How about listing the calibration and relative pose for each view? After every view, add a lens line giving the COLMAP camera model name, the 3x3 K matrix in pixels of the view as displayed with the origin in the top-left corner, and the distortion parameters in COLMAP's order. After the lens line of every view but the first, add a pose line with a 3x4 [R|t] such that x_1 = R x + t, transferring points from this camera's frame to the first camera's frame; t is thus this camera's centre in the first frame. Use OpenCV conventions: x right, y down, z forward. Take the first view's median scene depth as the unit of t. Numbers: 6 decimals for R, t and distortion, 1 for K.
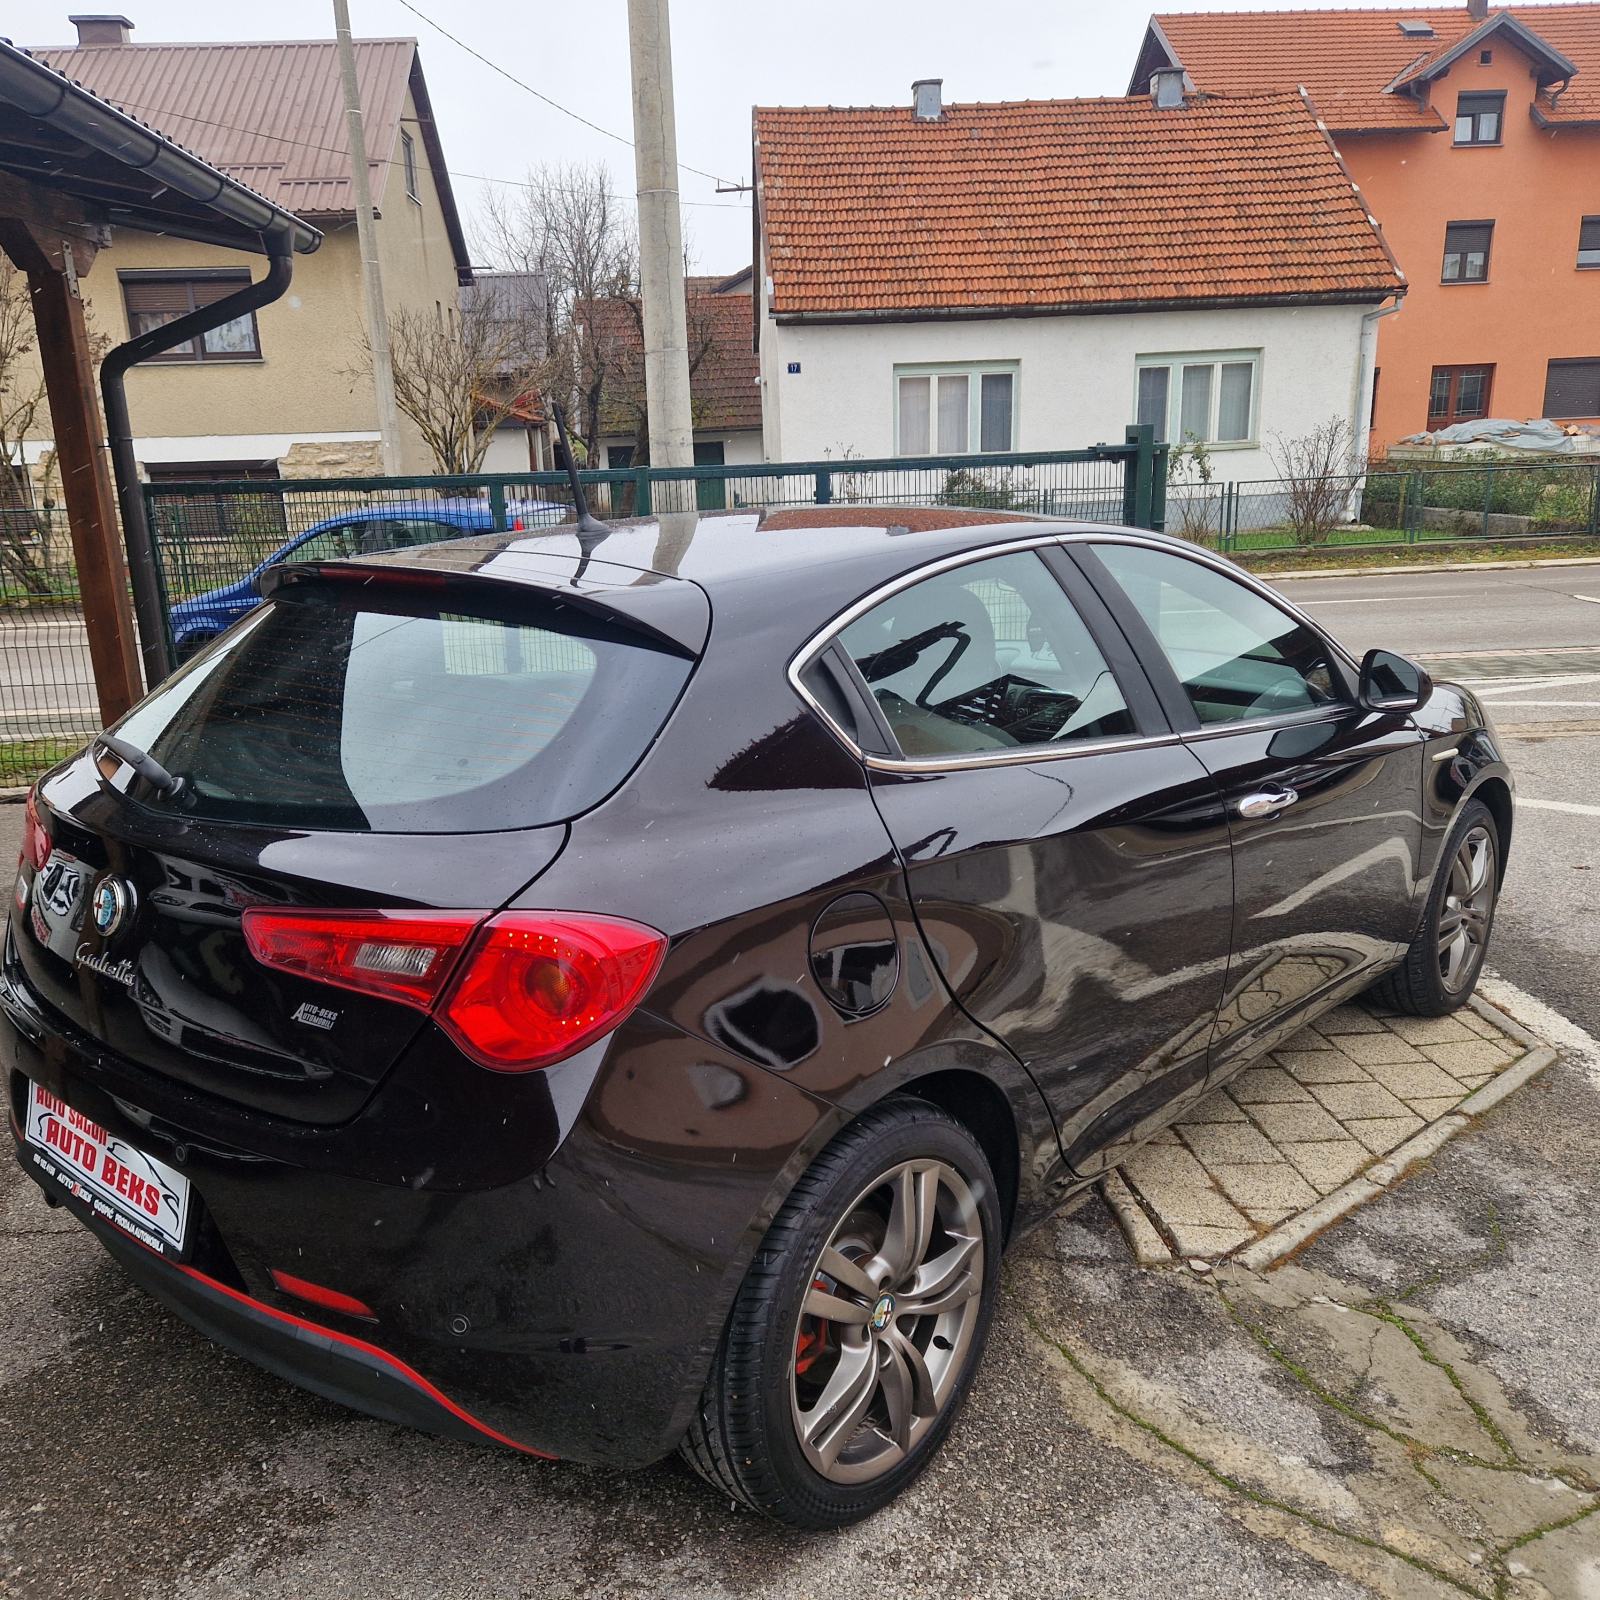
lens RADIAL K [[1407.4, 0, 766.6], [0, 1407.4, 832.9], [0, 0, 1]] dist [0.091160, -0.082014]
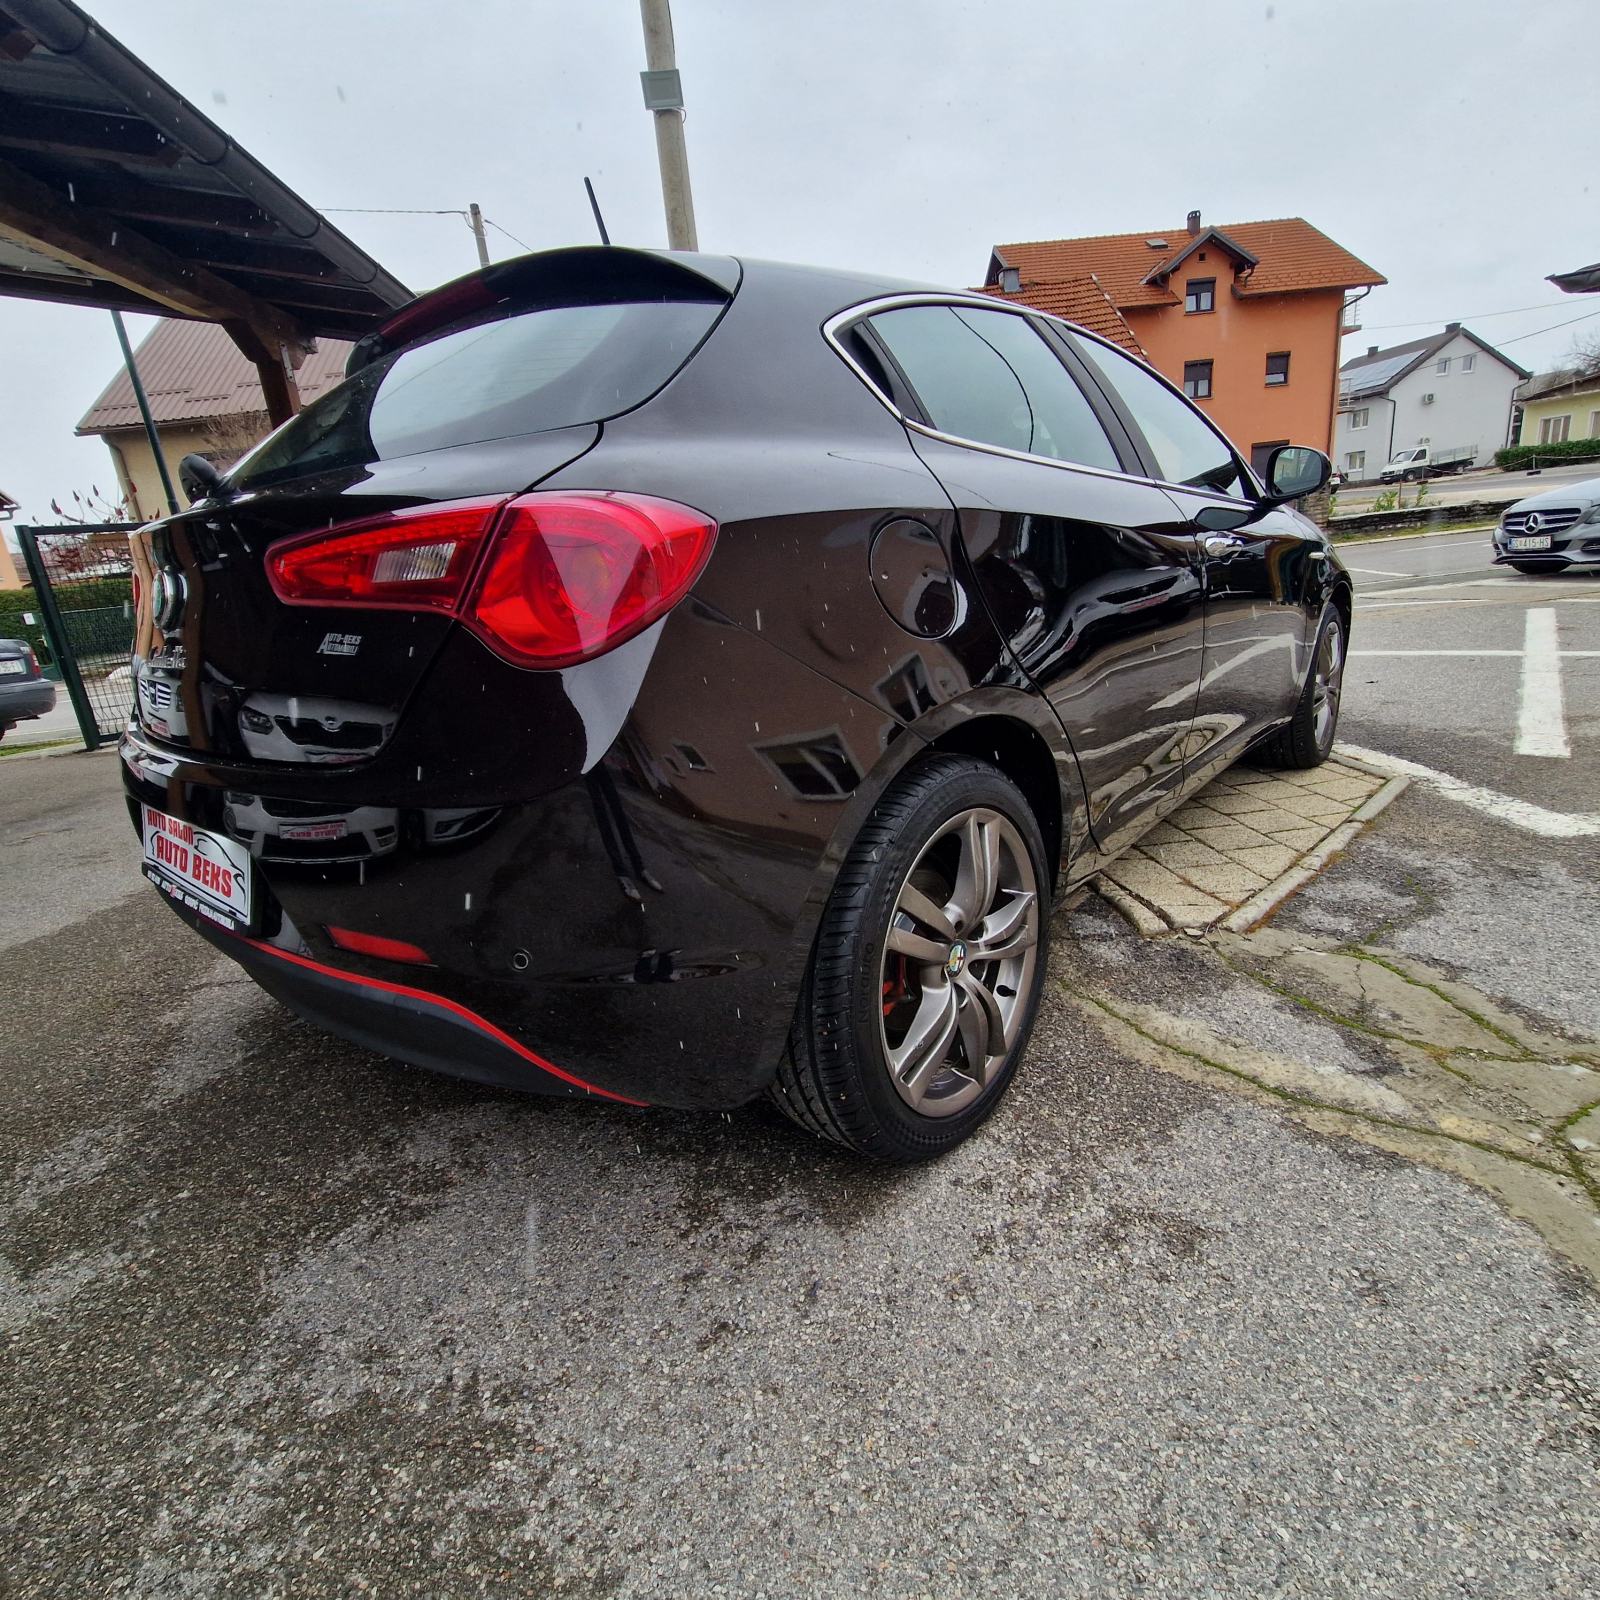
lens RADIAL K [[862.7, 0, 798.3], [0, 862.7, 801.7], [0, 0, 1]] dist [0.001826, -0.000312]
pose [[0.997425, -0.071389, 0.006901, -0.024998], [0.071195, 0.997146, 0.025139, 0.167398], [-0.008676, -0.024583, 0.999660, 0.312263]]
